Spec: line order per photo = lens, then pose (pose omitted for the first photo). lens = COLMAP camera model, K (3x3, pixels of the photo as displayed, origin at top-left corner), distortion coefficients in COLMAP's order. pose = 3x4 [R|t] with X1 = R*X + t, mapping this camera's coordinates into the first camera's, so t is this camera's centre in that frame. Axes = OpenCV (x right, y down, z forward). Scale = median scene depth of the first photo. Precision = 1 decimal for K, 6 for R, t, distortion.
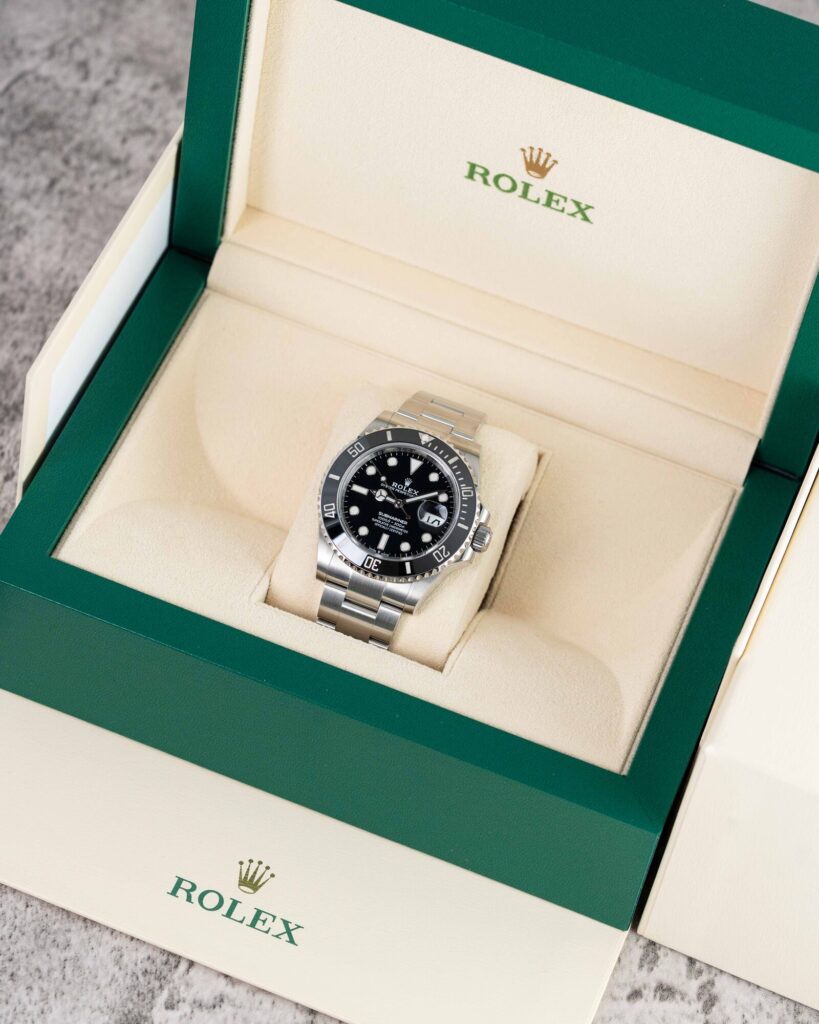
lens RADIAL K [[4692.8, 0, 409.4], [0, 4692.8, 511.8], [0, 0, 1]] dist [-0.035015, 0.000000]
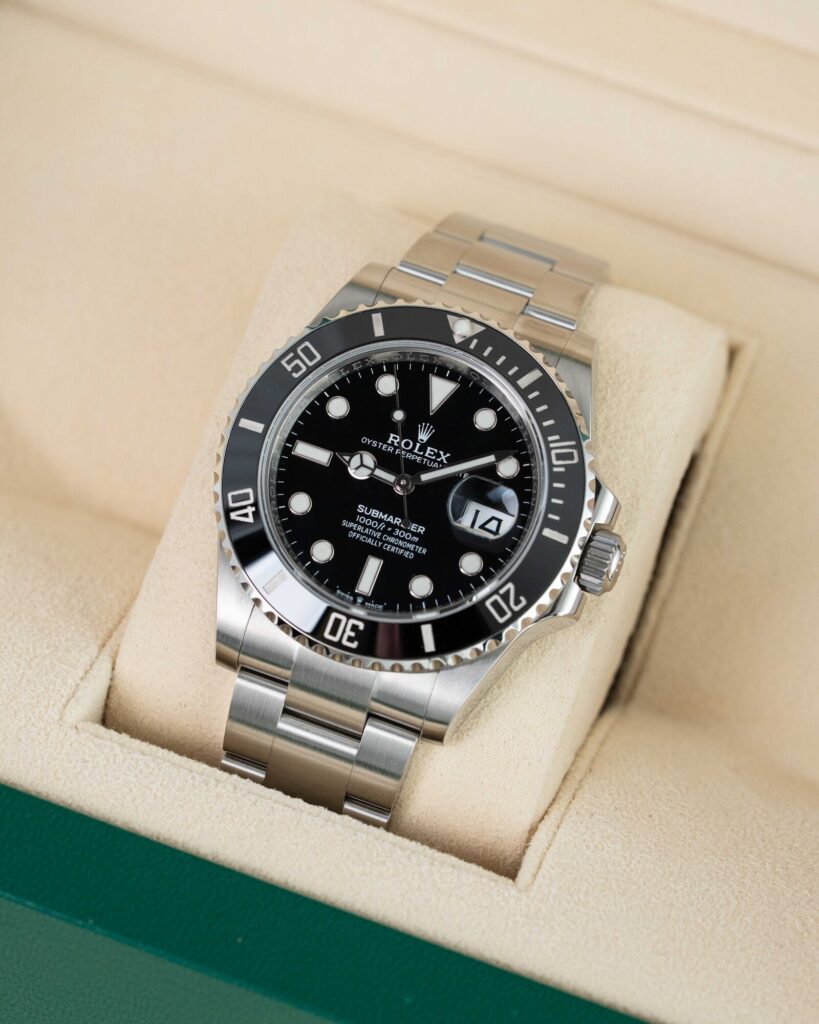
lens RADIAL K [[4692.8, 0, 408.7], [0, 4692.8, 513.9], [0, 0, 1]] dist [-0.035015, 0.000000]
pose [[0.998875, -0.025476, -0.040005, 0.015086], [0.027613, 0.998170, 0.053796, -0.021909], [0.038561, -0.054840, 0.997750, 0.573987]]
